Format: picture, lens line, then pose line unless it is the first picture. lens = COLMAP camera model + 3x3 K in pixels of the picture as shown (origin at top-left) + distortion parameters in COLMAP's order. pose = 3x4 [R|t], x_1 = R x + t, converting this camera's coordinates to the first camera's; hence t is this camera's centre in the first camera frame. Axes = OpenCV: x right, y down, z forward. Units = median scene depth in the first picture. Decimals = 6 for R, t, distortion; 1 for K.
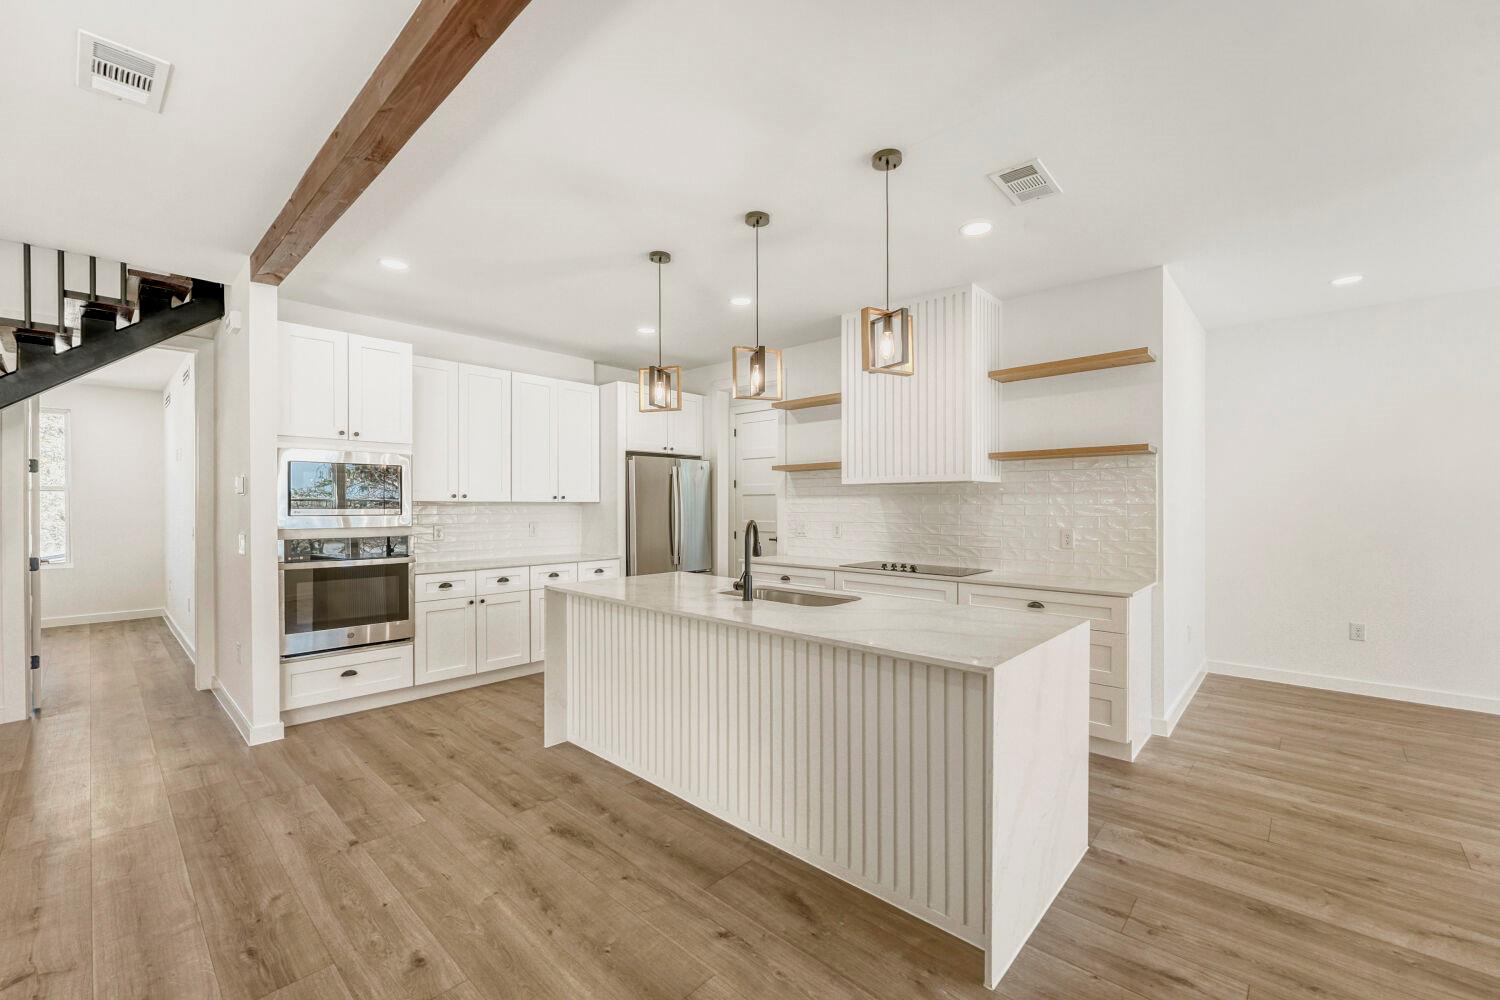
lens RADIAL K [[609.9, 0, 750.0], [0, 609.9, 500.0], [0, 0, 1]] dist [-0.006161, -0.000019]
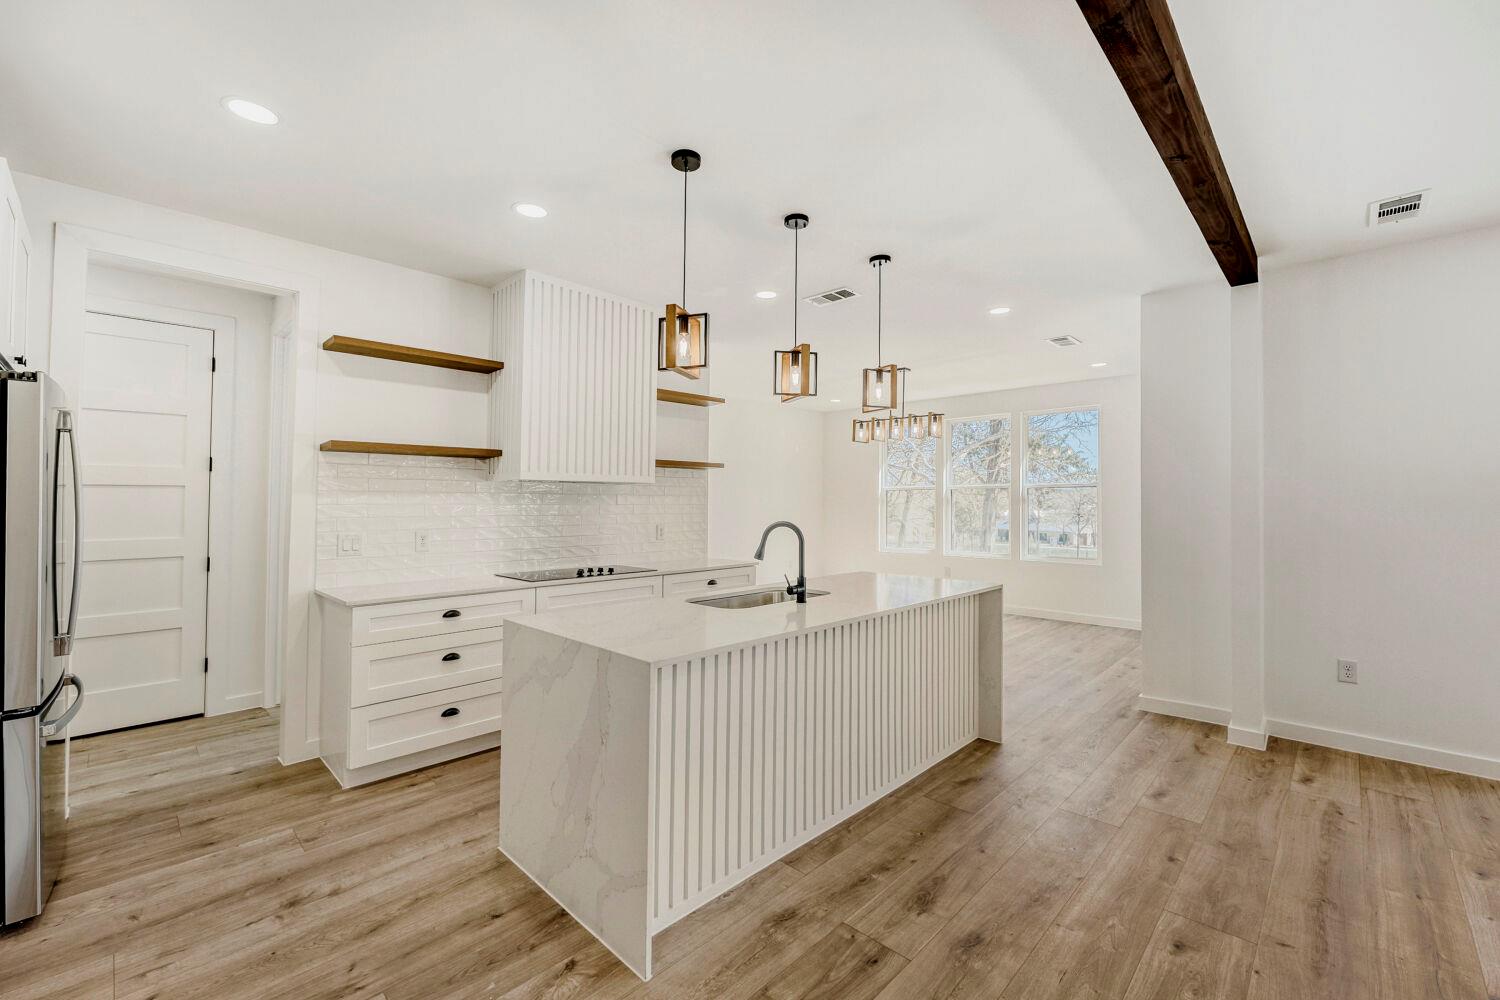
lens RADIAL K [[616.2, 0, 755.3], [0, 616.2, 488.8], [0, 0, 1]] dist [-0.002214, -0.000595]
pose [[0.024914, 0.023006, 0.999425, -0.827454], [-0.005956, 0.999721, -0.022864, 0.003427], [-0.999672, -0.005383, 0.025044, 0.863171]]
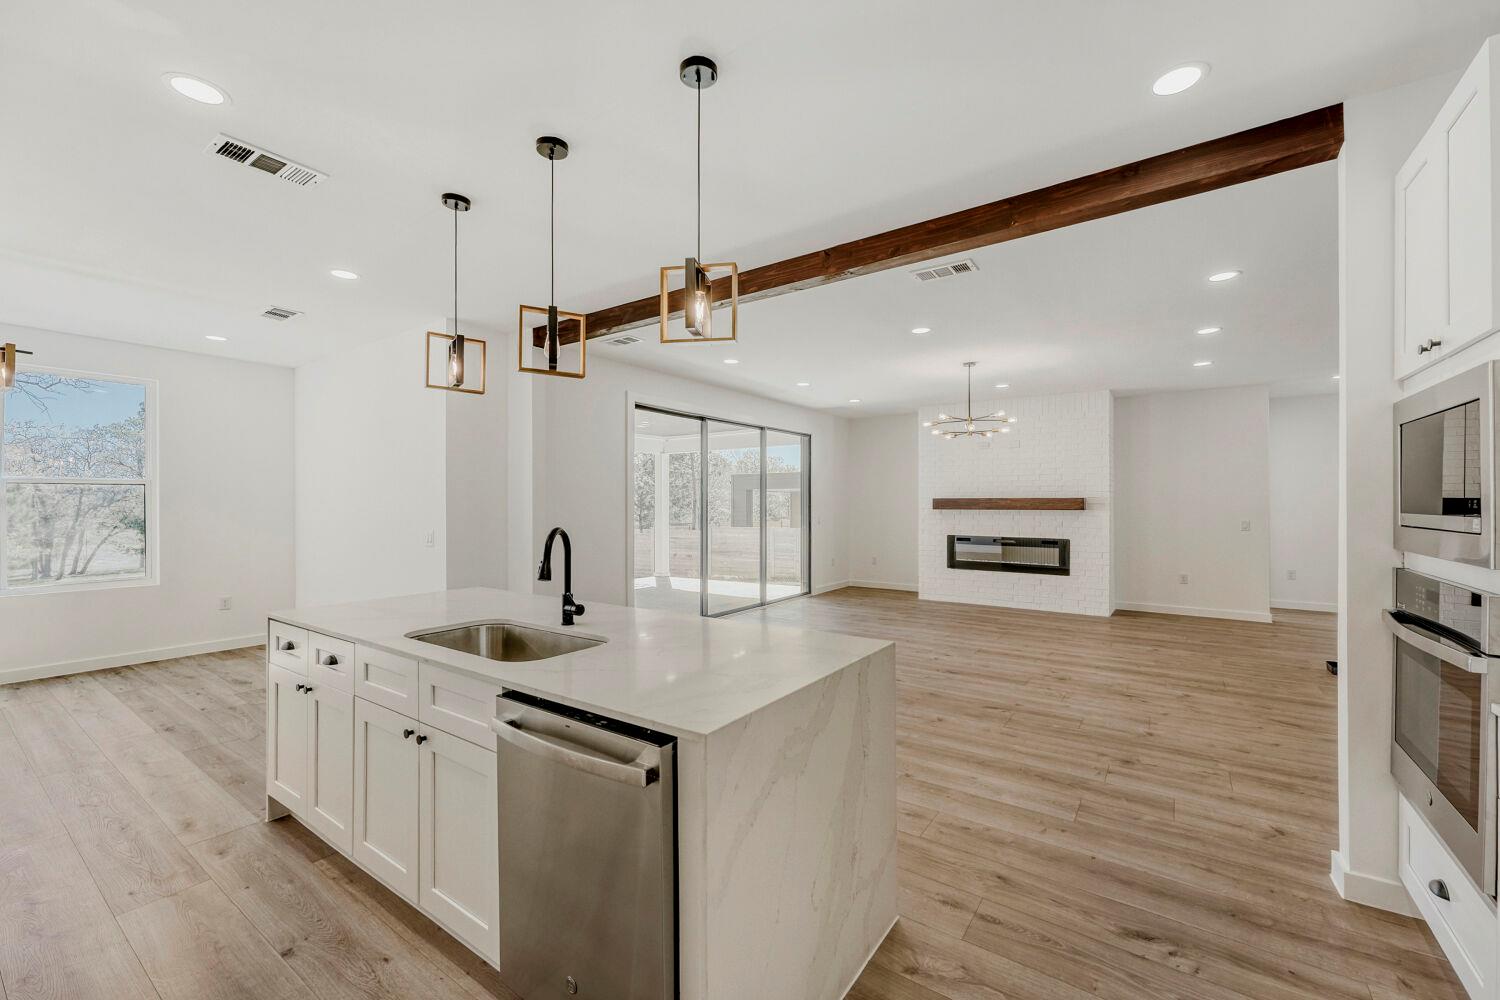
lens RADIAL K [[601.7, 0, 749.7], [0, 601.7, 502.1], [0, 0, 1]] dist [0.002712, 0.000296]
pose [[-0.991728, 0.003112, -0.128318, -0.116874], [0.004712, 0.999915, -0.012166, 0.009789], [0.128269, -0.012670, -0.991659, 1.505997]]
